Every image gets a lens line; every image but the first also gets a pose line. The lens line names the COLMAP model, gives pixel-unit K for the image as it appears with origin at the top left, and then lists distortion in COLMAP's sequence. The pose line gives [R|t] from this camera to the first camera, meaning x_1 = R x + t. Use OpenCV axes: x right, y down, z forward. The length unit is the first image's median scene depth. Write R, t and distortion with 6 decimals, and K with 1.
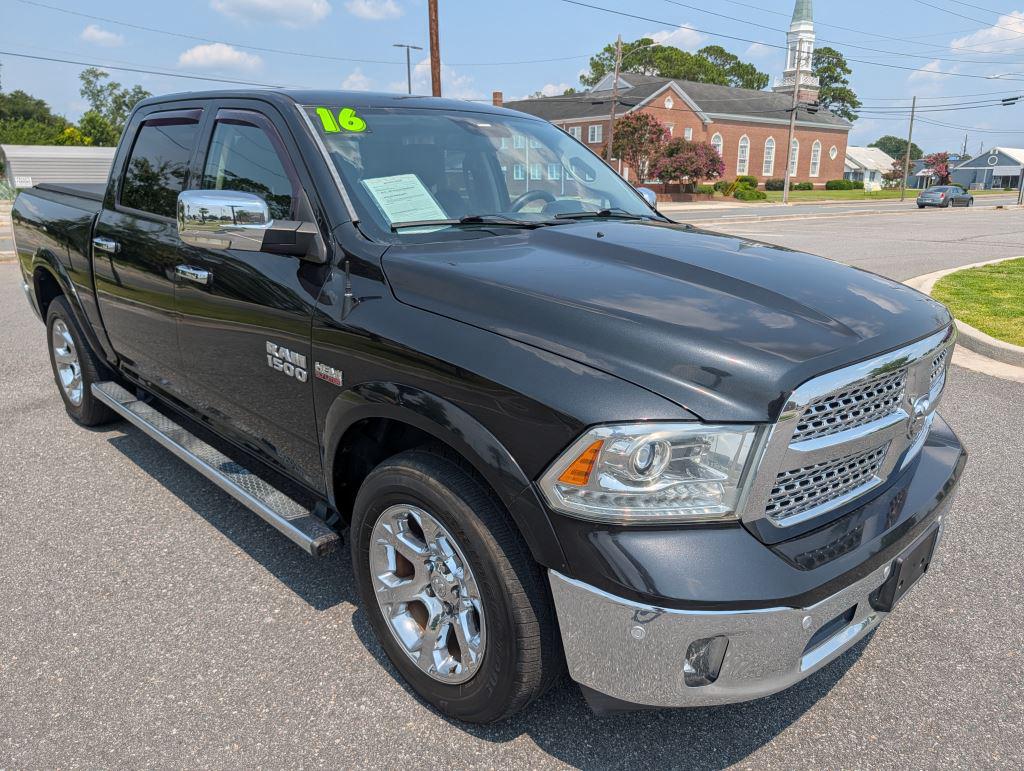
lens RADIAL K [[767.5, 0, 512.0], [0, 767.5, 385.5], [0, 0, 1]] dist [-0.000727, 0.008074]
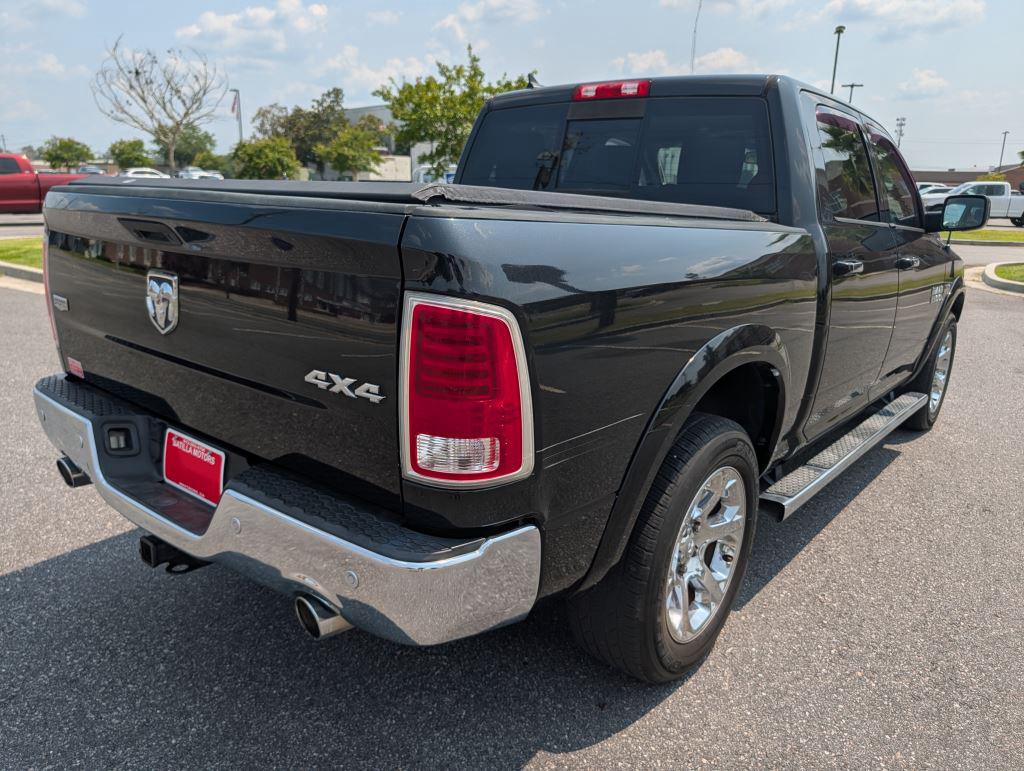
lens RADIAL K [[767.5, 0, 512.0], [0, 767.5, 385.5], [0, 0, 1]] dist [-0.000727, 0.008074]
pose [[-0.162414, -0.254075, 0.953450, -0.110153], [0.232610, 0.929188, 0.287233, -0.033318], [-0.958913, 0.268432, -0.091813, 0.127716]]
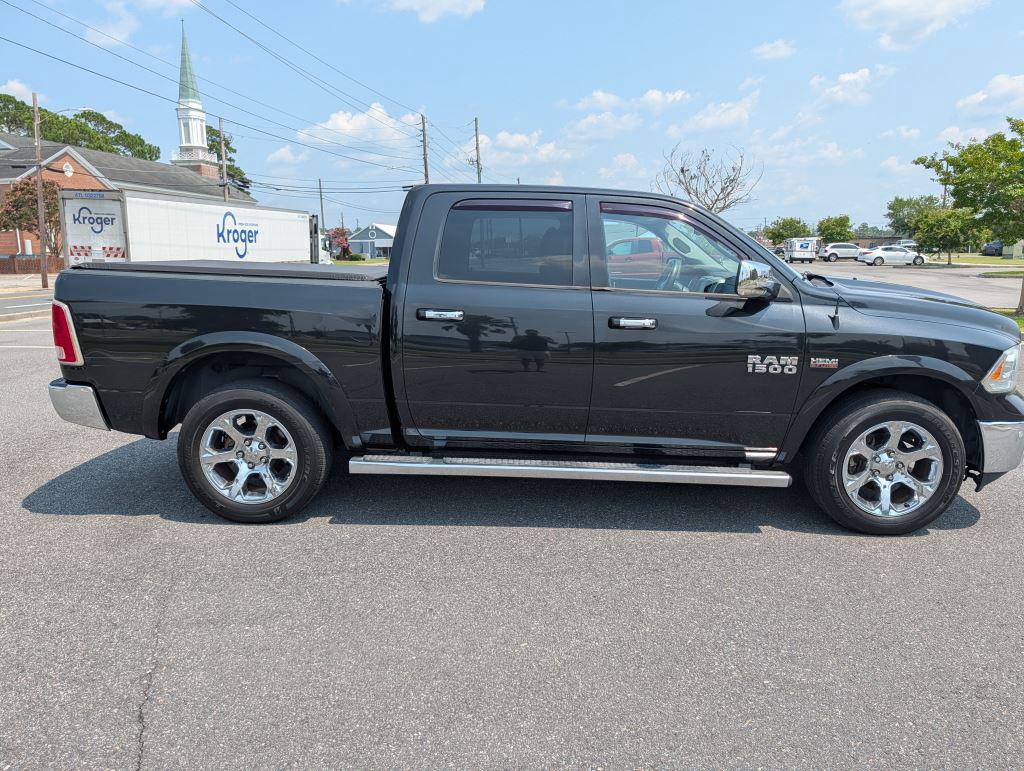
lens RADIAL K [[789.9, 0, 512.0], [0, 789.9, 385.5], [0, 0, 1]] dist [-0.001674, -0.010519]
pose [[0.694276, -0.125951, 0.708602, -0.111414], [0.190981, 0.981512, -0.012660, -0.004320], [-0.693907, 0.144119, 0.705495, 0.013949]]
